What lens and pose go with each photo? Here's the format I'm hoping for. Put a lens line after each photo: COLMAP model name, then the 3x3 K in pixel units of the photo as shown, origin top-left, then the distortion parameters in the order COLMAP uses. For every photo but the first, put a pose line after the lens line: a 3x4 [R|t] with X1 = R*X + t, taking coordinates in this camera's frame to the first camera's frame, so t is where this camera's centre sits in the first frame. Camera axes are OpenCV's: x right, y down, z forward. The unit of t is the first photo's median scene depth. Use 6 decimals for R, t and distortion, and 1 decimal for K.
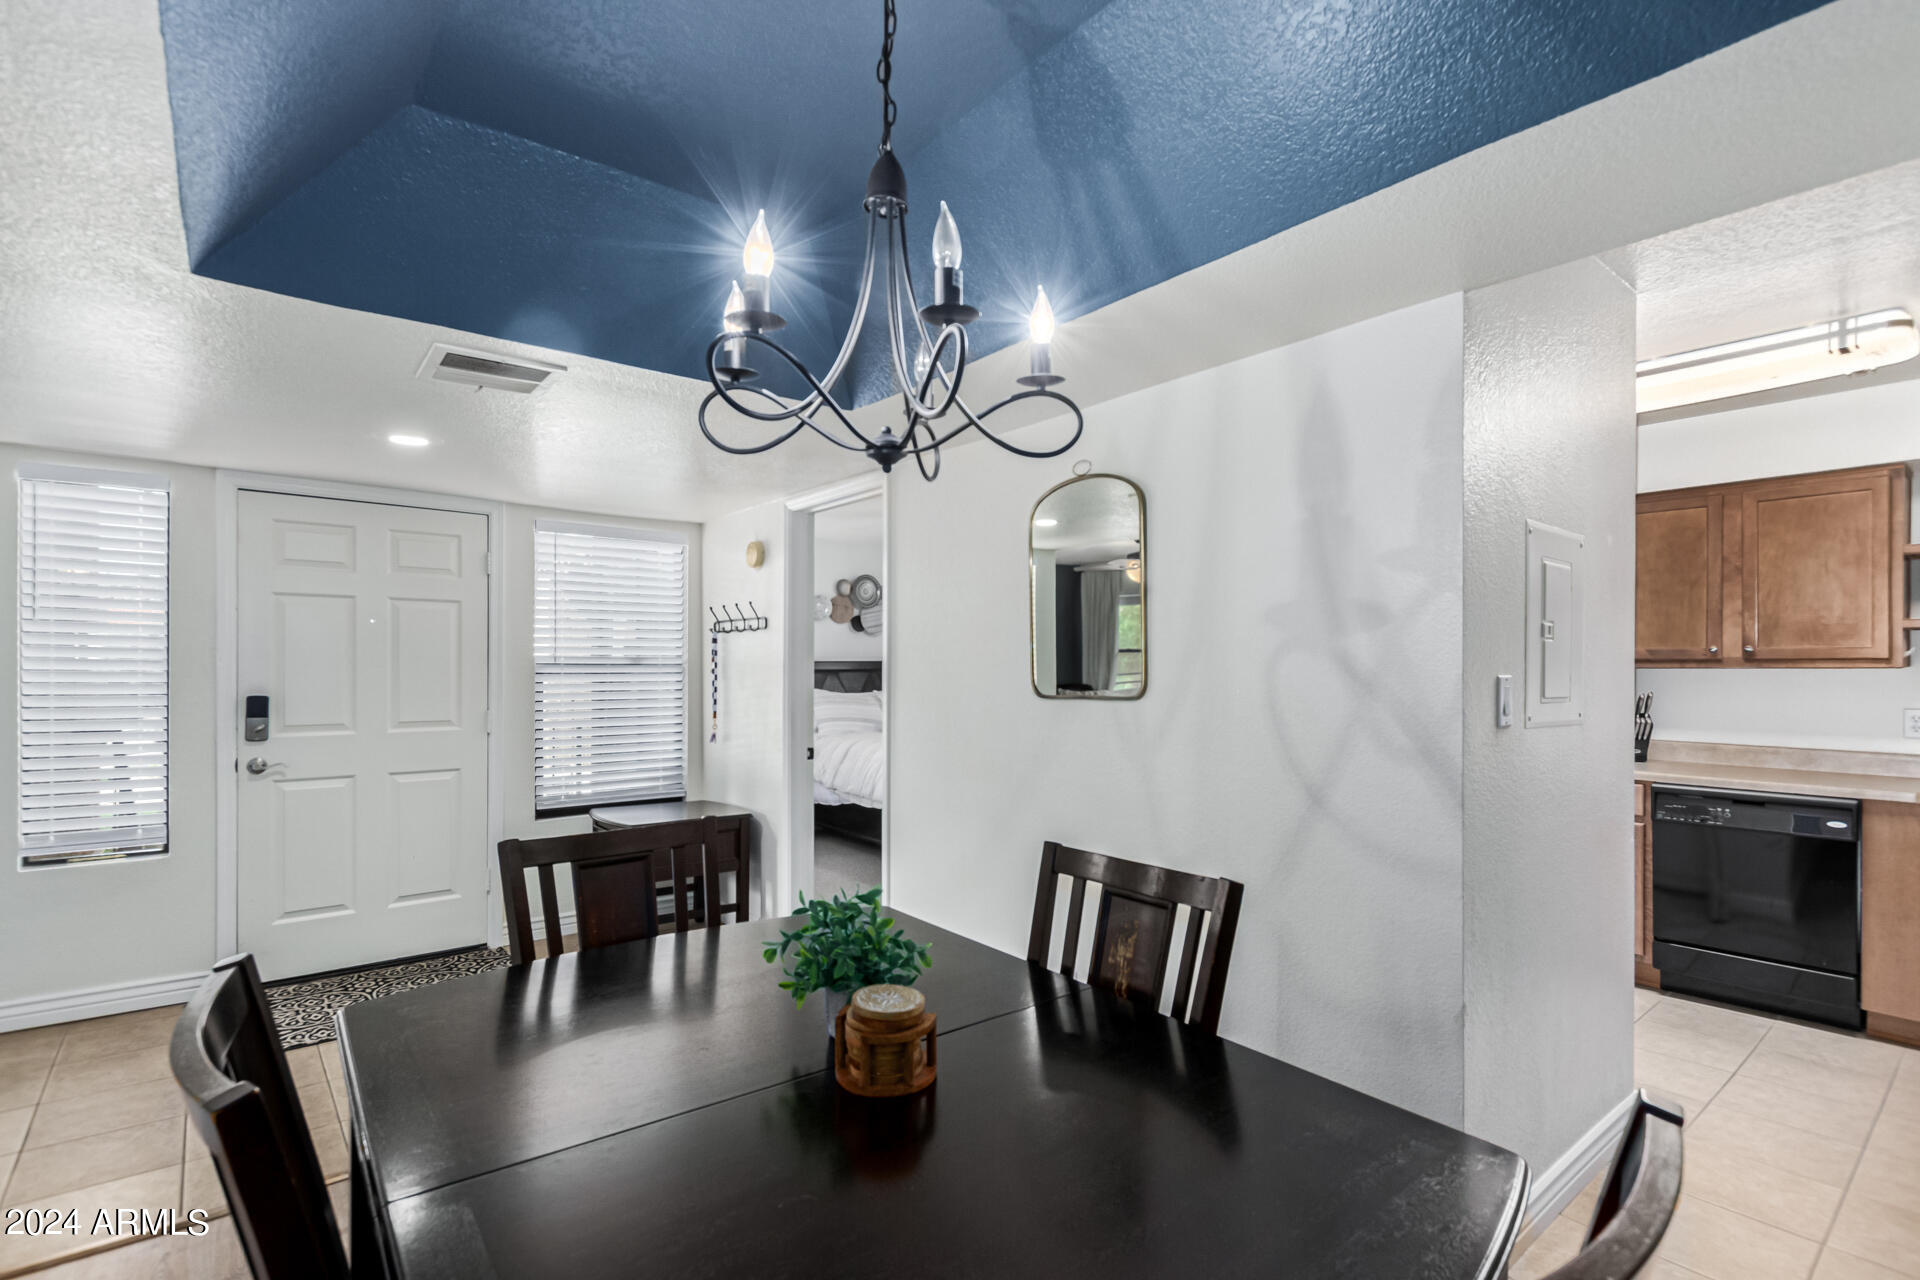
lens RADIAL K [[870.0, 0, 954.2], [0, 870.0, 667.2], [0, 0, 1]] dist [-0.014901, -0.000130]
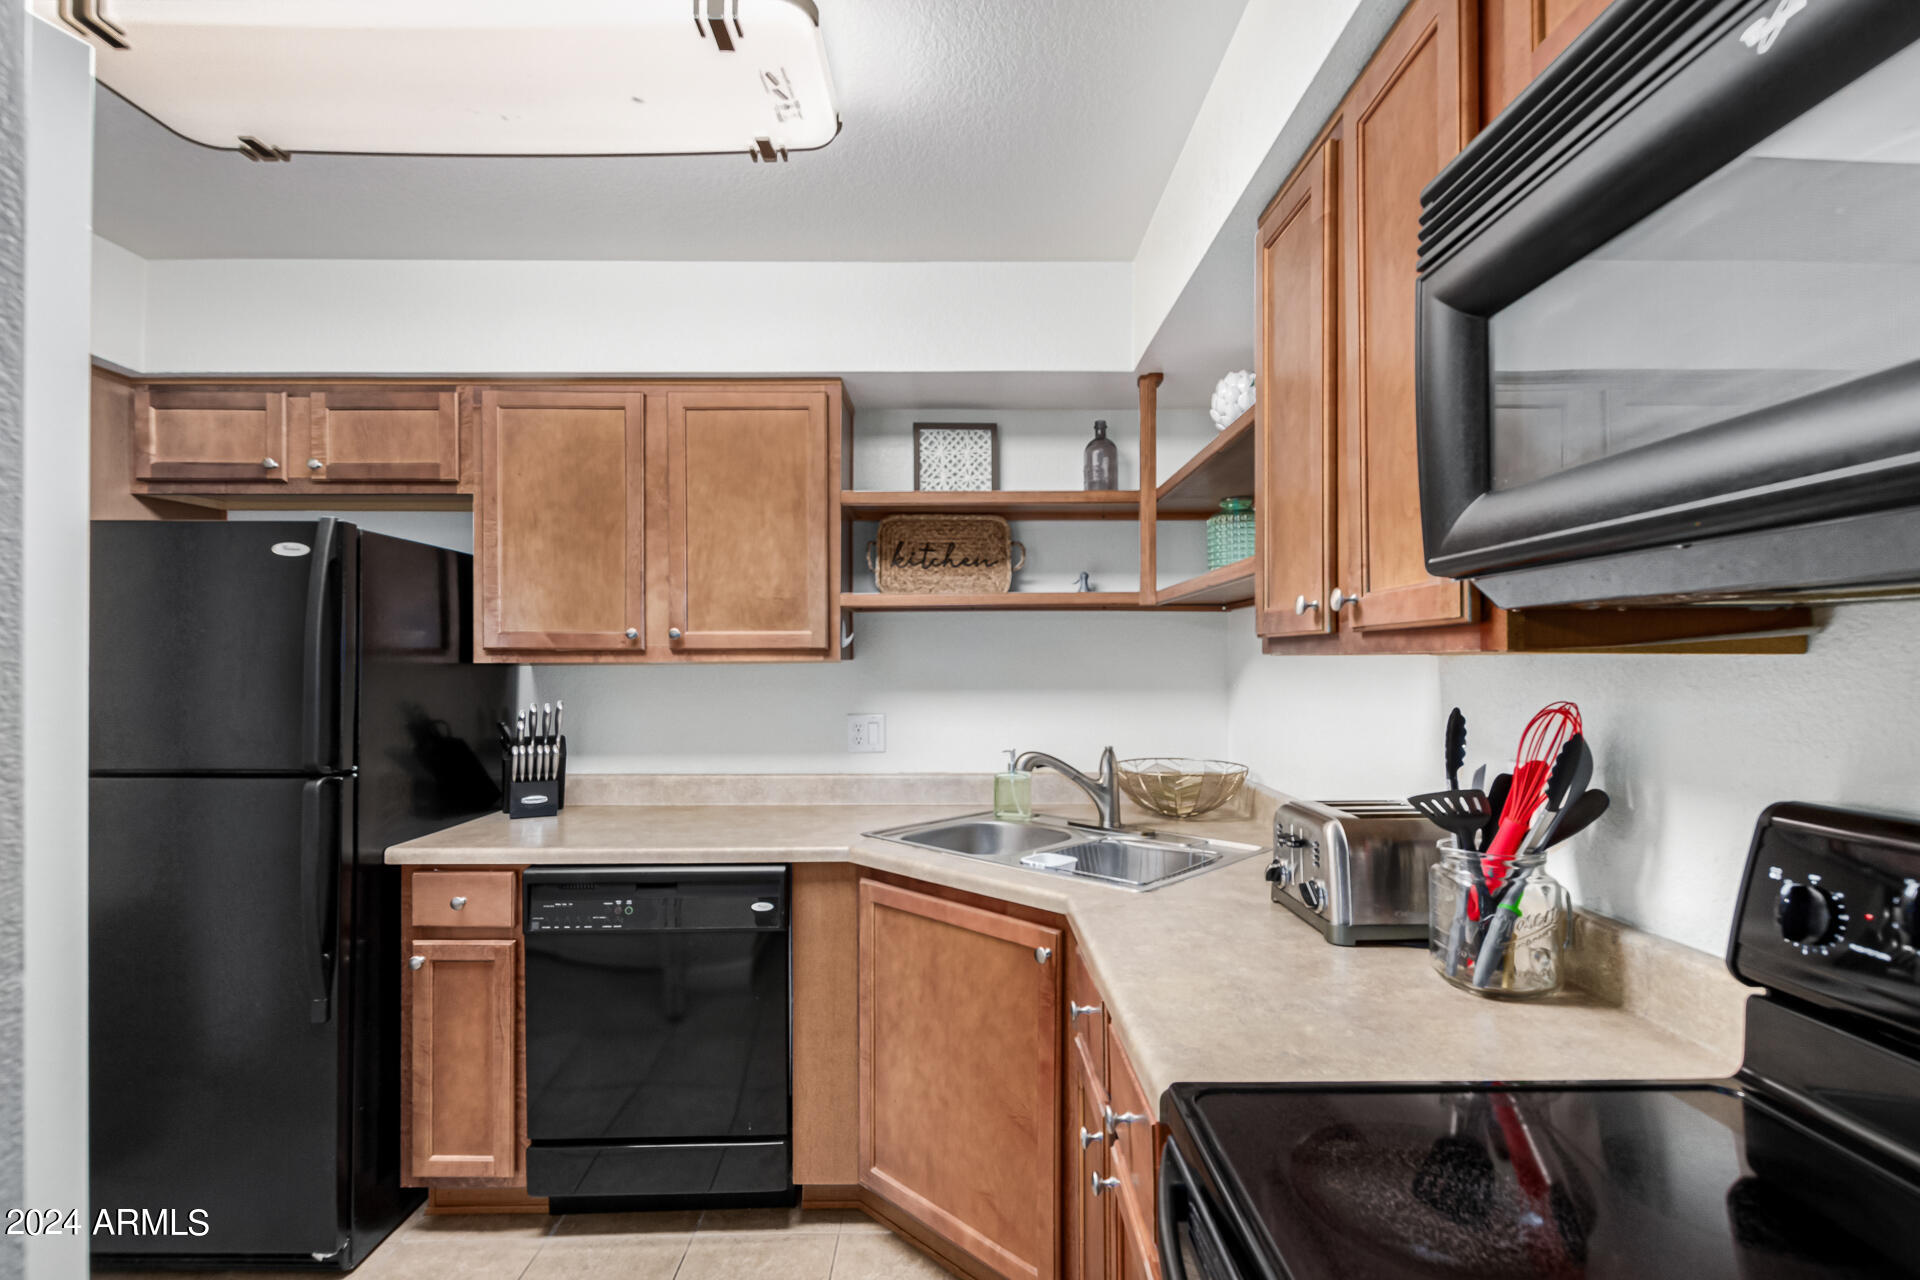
lens RADIAL K [[898.0, 0, 963.6], [0, 898.0, 655.9], [0, 0, 1]] dist [0.001163, 0.000397]
pose [[0.608902, 0.000206, 0.793245, 0.545010], [0.005438, 0.999975, -0.004434, -0.000190], [-0.793227, 0.007013, 0.608886, 0.434071]]
